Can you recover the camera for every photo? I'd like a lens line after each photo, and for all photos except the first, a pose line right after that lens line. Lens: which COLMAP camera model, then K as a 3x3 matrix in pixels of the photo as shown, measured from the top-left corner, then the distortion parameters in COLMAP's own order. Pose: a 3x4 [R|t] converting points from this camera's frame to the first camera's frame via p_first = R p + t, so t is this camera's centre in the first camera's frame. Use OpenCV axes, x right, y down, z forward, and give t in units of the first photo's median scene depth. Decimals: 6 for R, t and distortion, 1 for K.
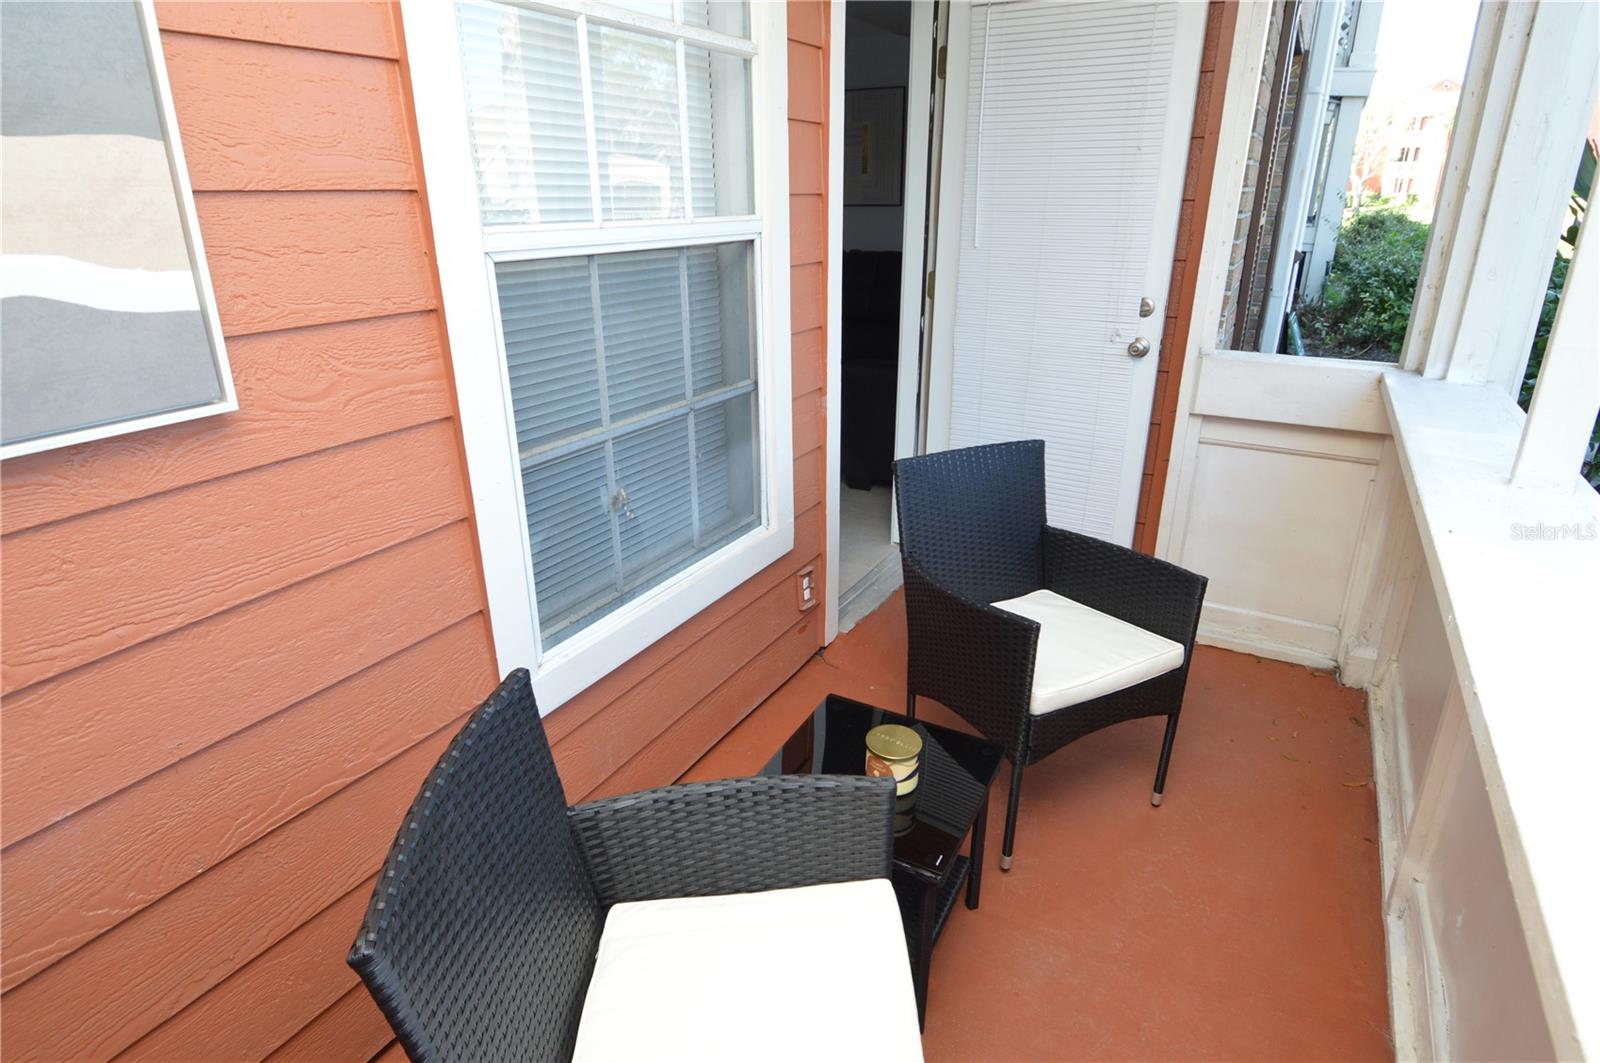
lens RADIAL K [[846.3, 0, 809.6], [0, 846.3, 521.9], [0, 0, 1]] dist [0.024862, -0.034961]
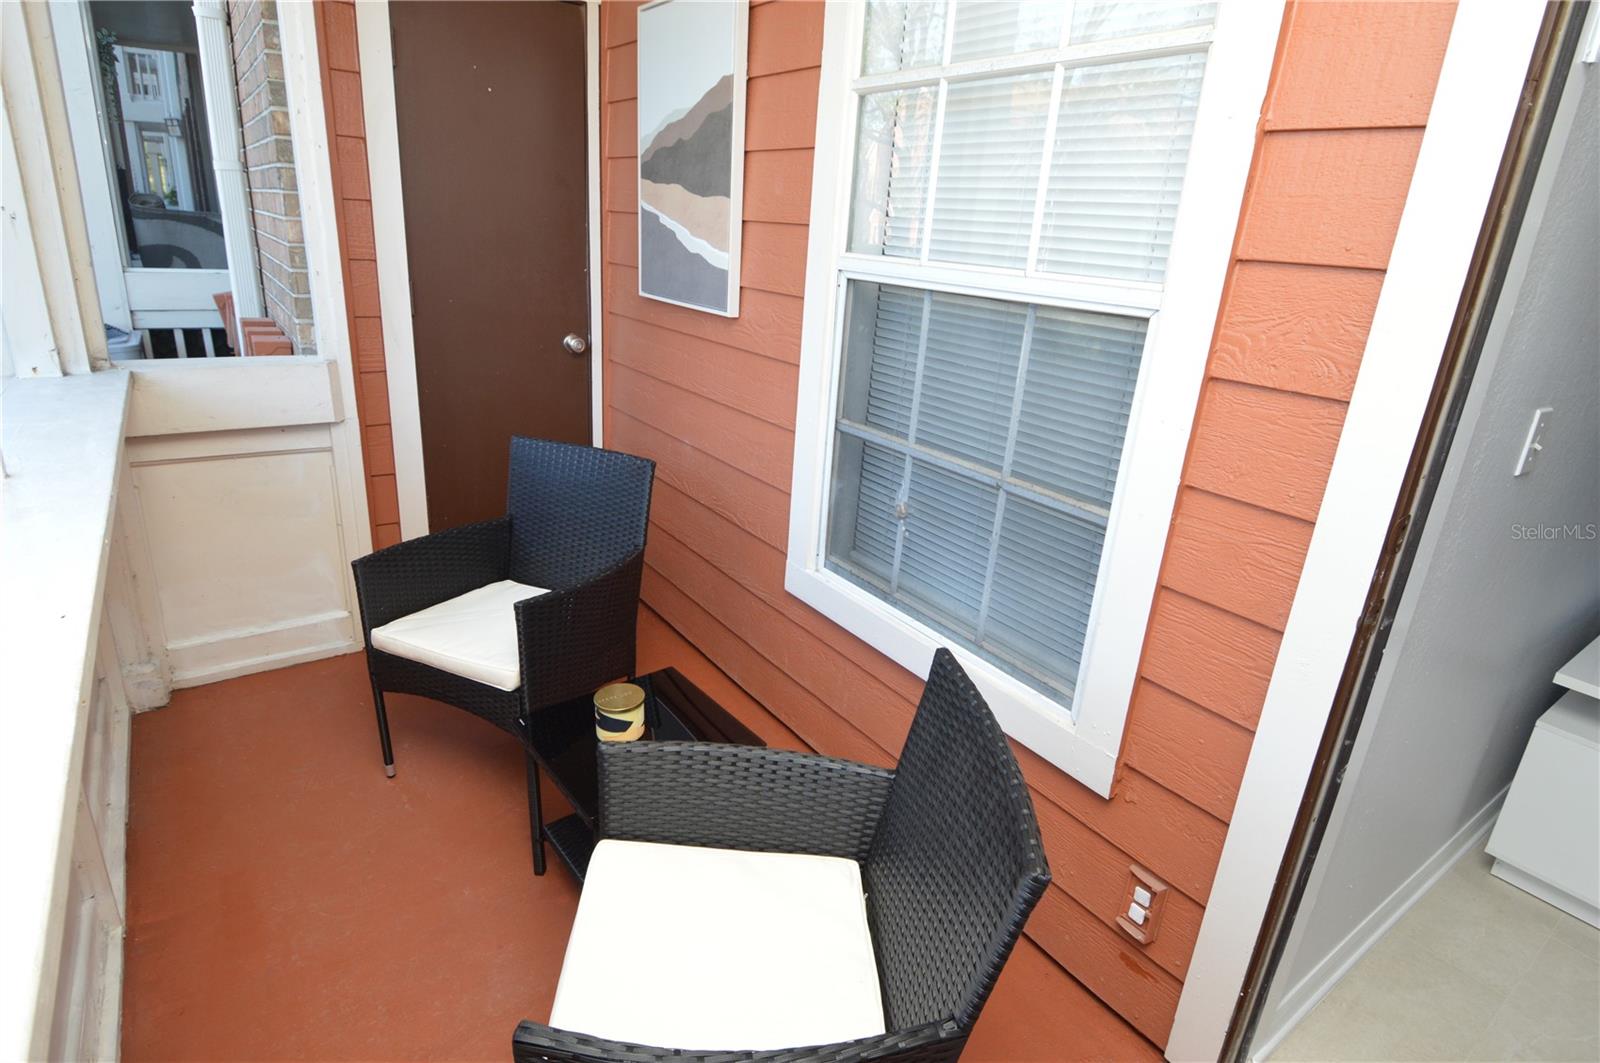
lens RADIAL K [[846.3, 0, 809.6], [0, 846.3, 521.9], [0, 0, 1]] dist [0.024862, -0.034961]
pose [[-0.423154, 0.275397, -0.863190, 0.763149], [-0.382199, 0.809525, 0.445637, -0.451779], [0.821501, 0.518484, -0.237298, 1.157233]]
